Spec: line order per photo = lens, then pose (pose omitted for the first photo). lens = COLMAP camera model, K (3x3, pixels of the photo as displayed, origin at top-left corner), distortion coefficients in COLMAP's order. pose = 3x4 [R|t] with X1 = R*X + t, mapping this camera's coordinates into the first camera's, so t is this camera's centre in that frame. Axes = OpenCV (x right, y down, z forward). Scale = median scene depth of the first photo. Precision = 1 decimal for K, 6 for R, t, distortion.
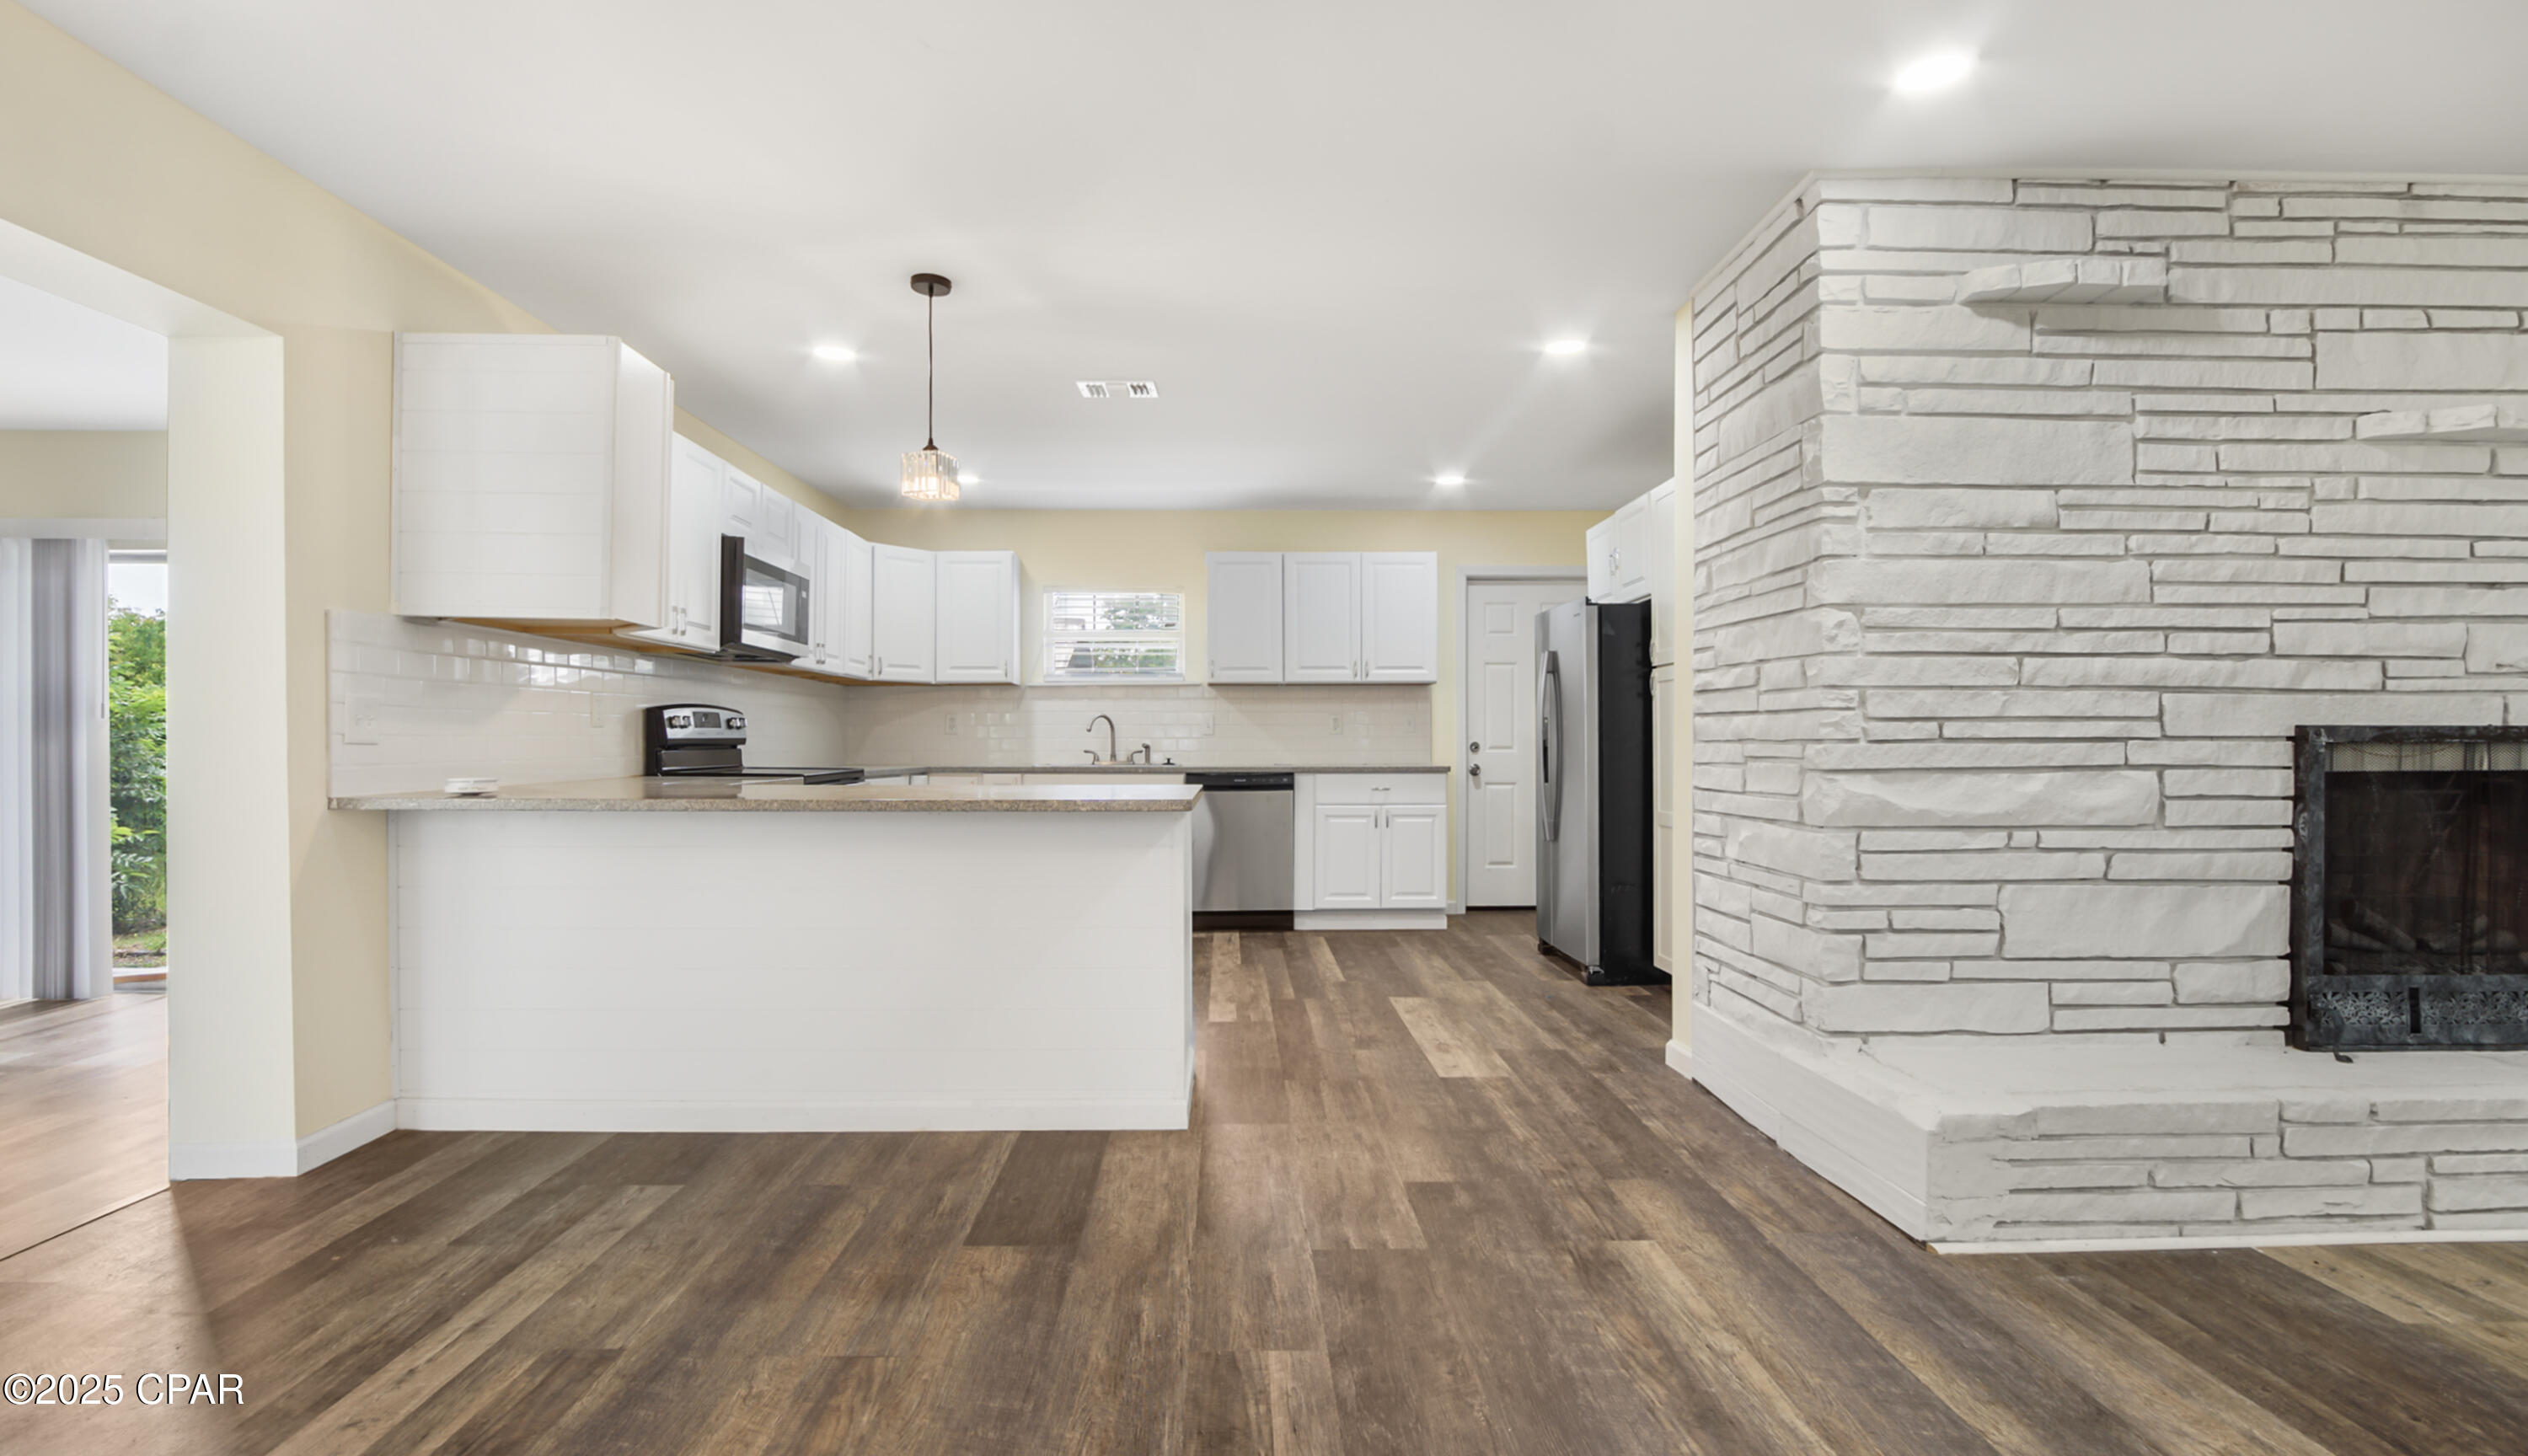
lens RADIAL K [[1242.3, 0, 1264.9], [0, 1242.3, 749.4], [0, 0, 1]] dist [-0.005149, -0.000714]
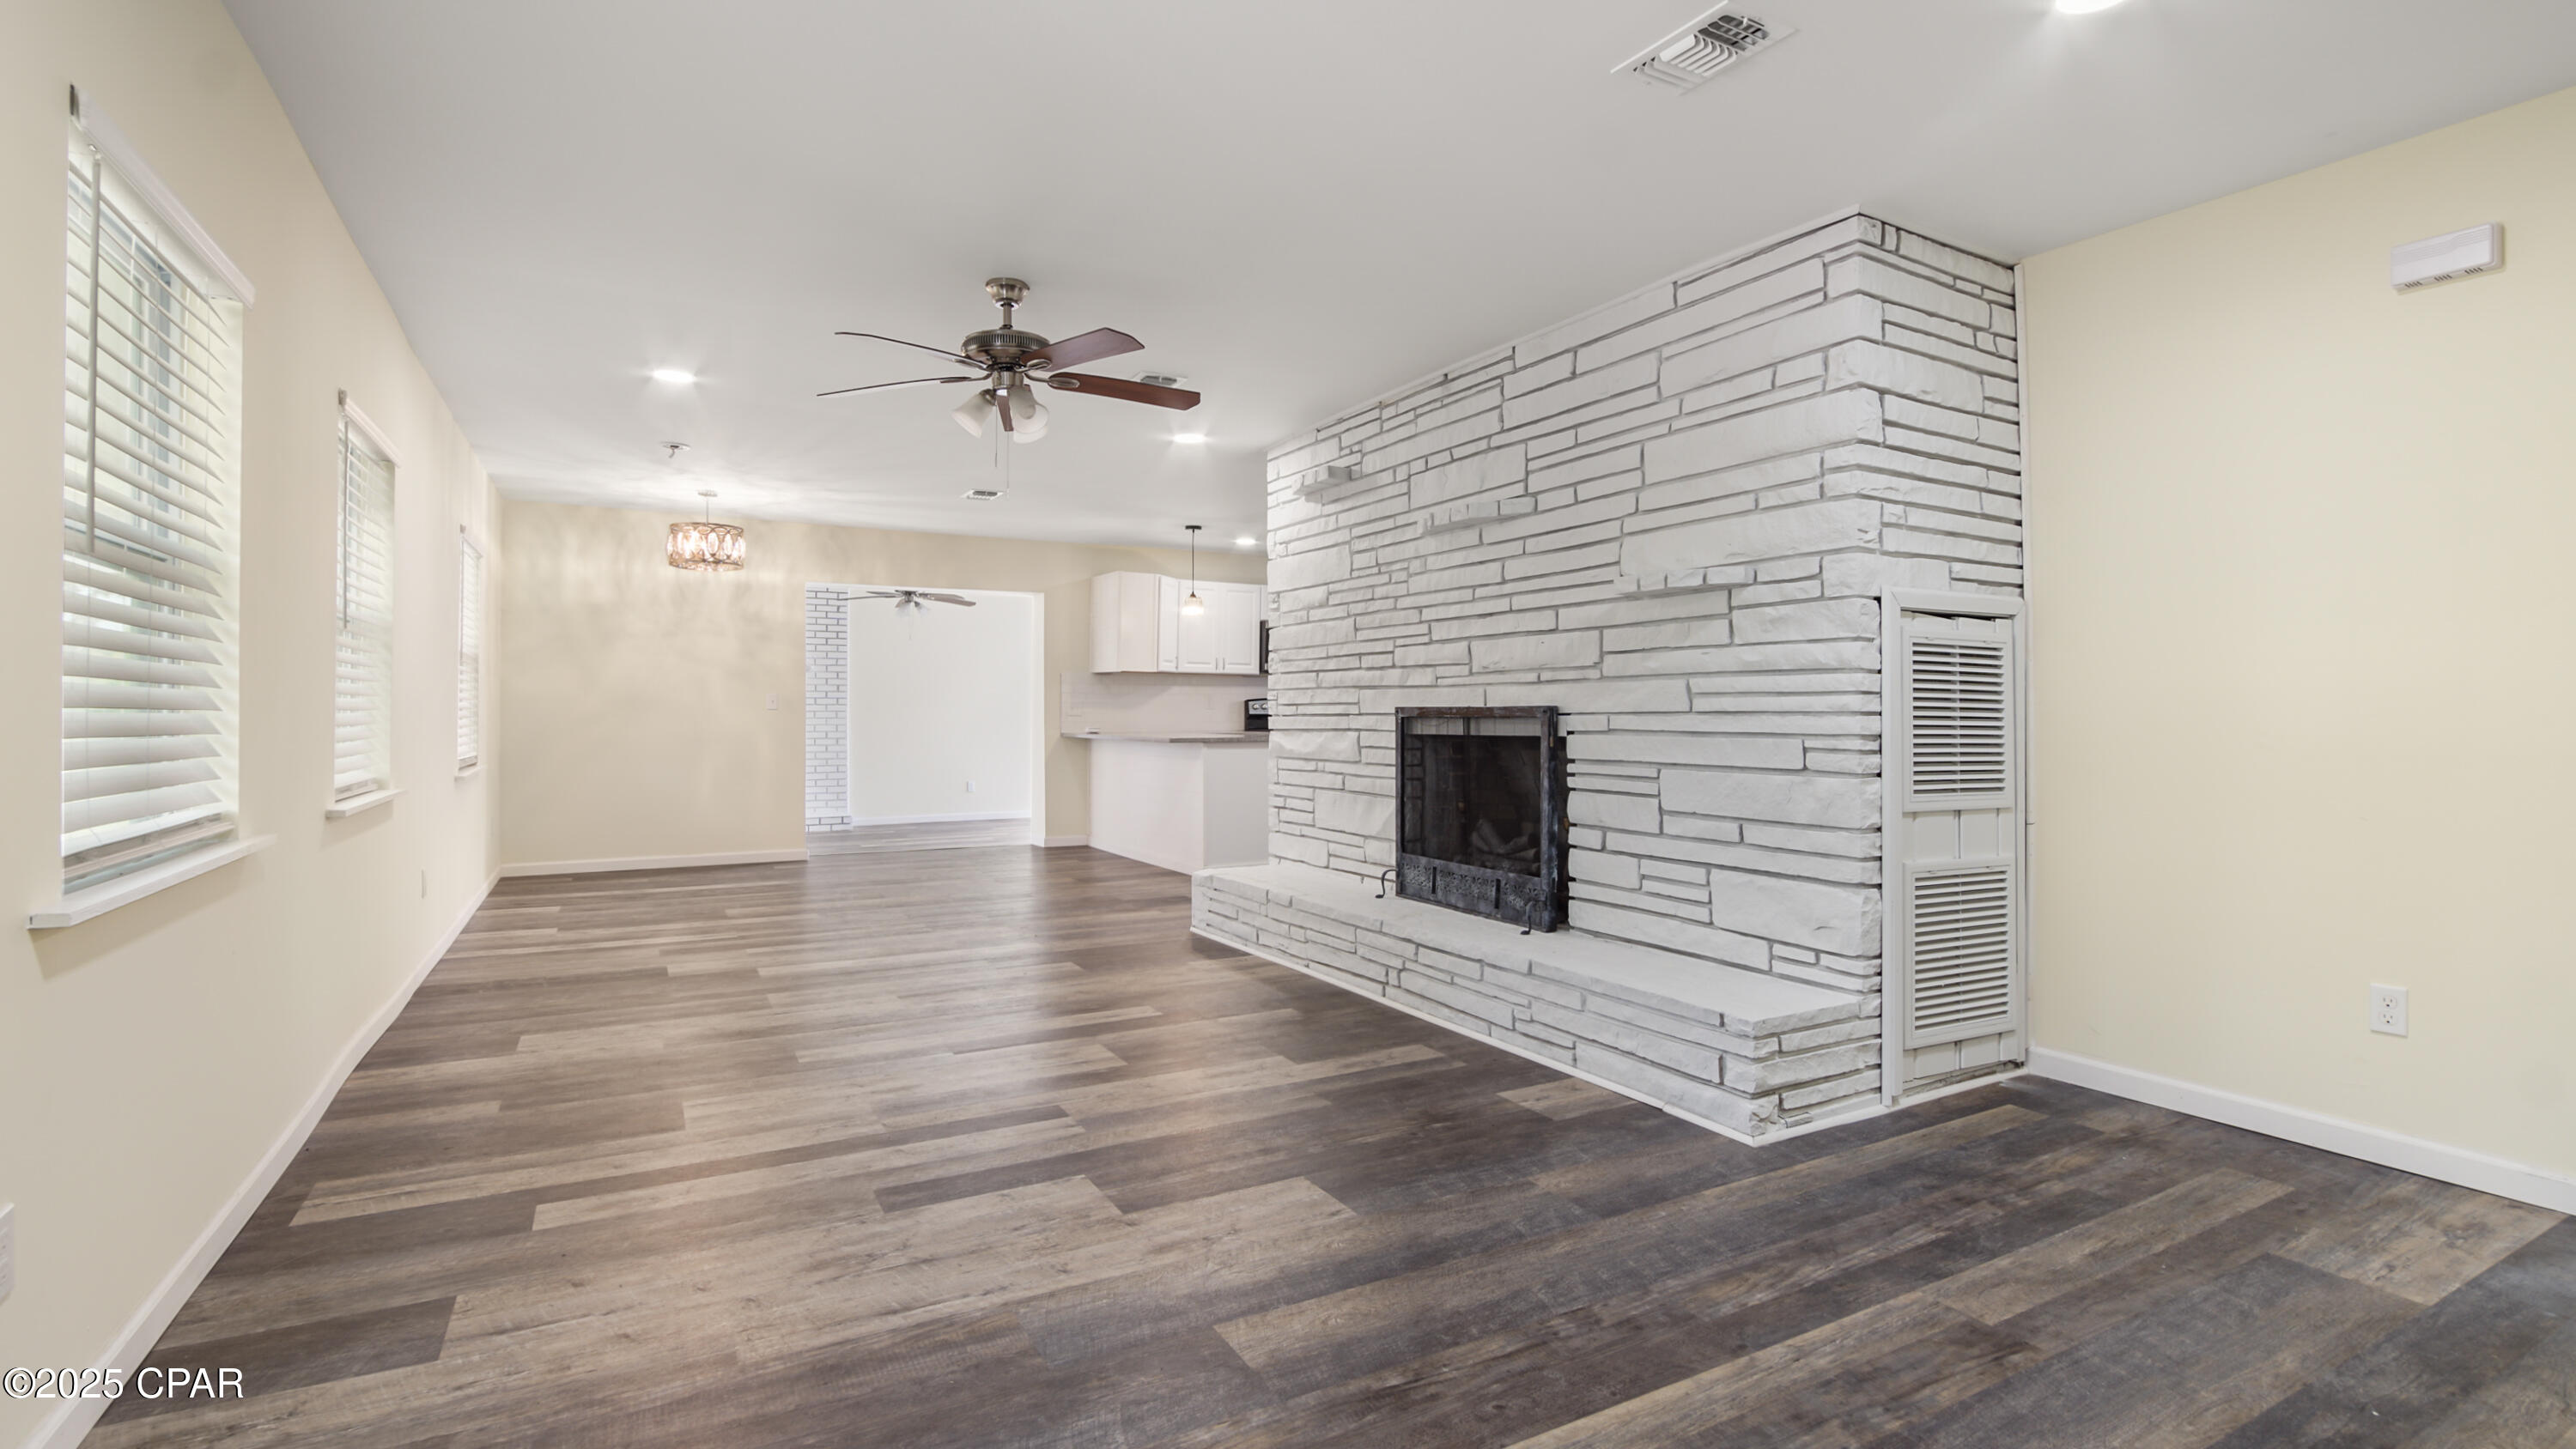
lens RADIAL K [[1161.5, 0, 1265.3], [0, 1161.5, 702.4], [0, 0, 1]] dist [-0.012556, -0.000601]
pose [[0.457533, -0.009118, -0.889146, 1.917503], [-0.005663, 0.999897, -0.013168, -0.003179], [0.889175, 0.011060, 0.457434, 0.081517]]
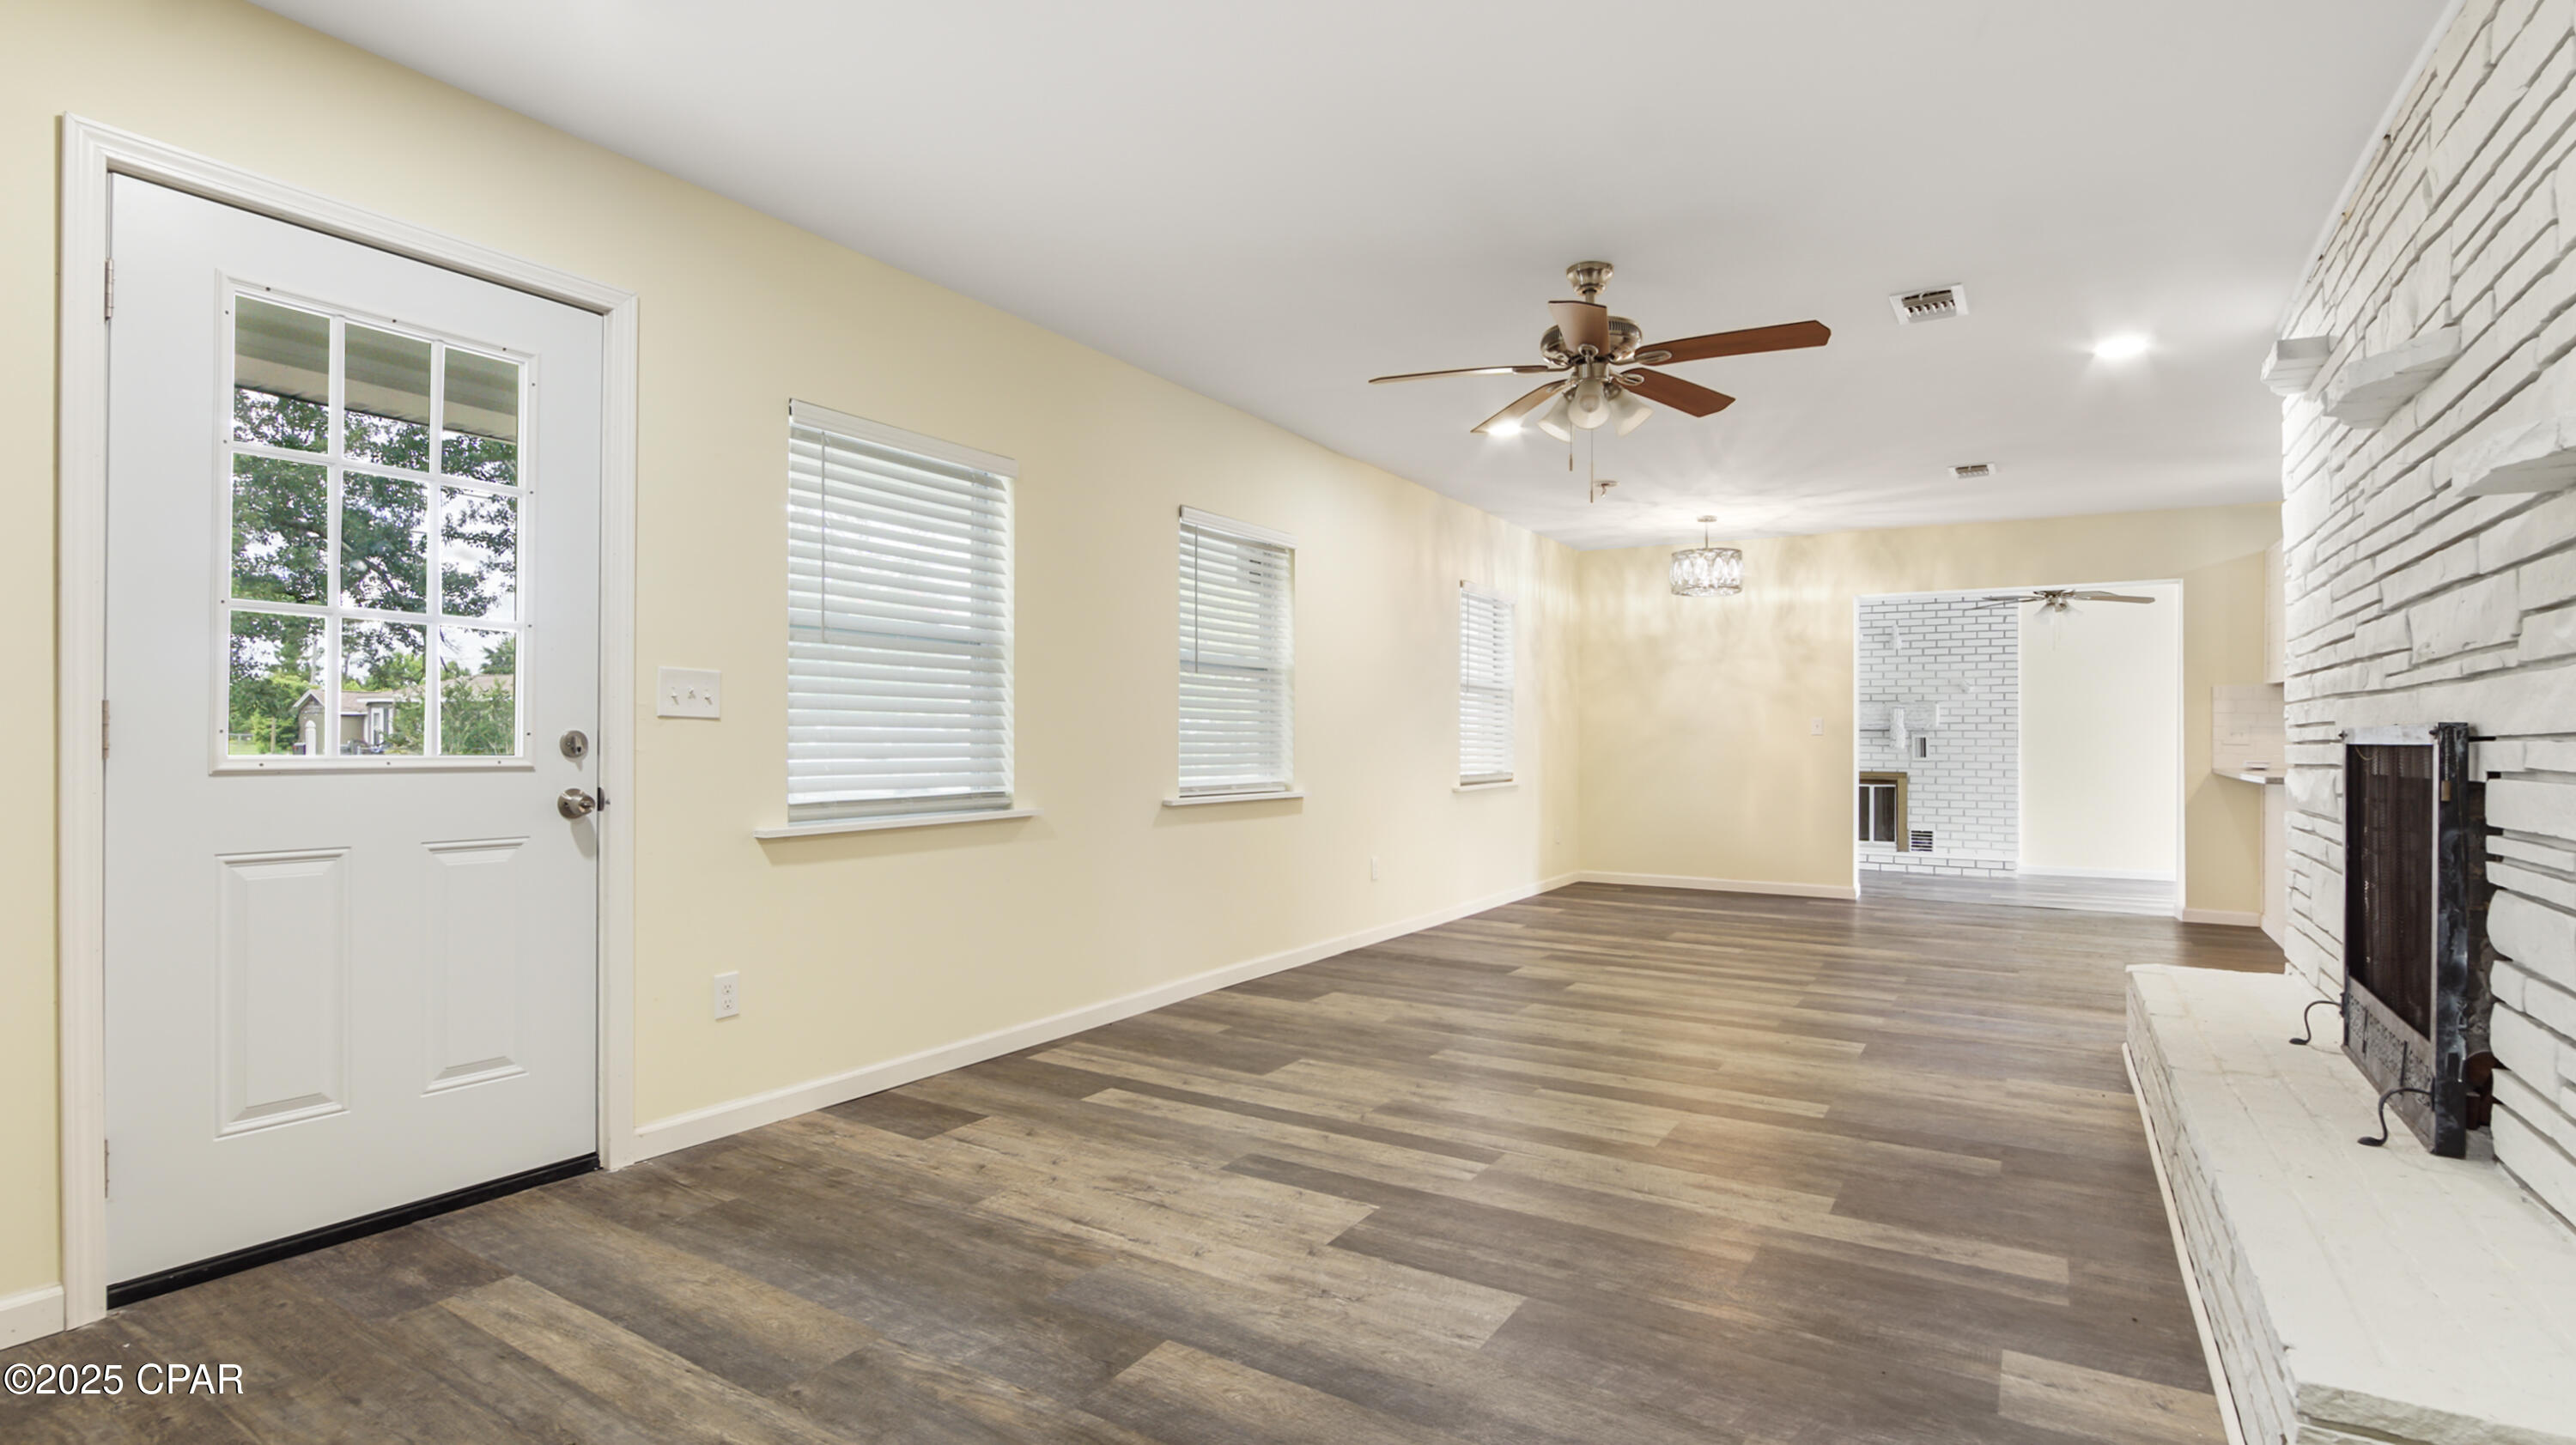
lens RADIAL K [[1217.5, 0, 1278.6], [0, 1217.5, 734.9], [0, 0, 1]] dist [-0.008678, -0.000951]
pose [[-0.540169, -0.006238, -0.841533, 1.874093], [-0.012719, 0.999919, 0.000752, -0.002904], [0.841460, 0.011110, -0.540204, 0.669299]]
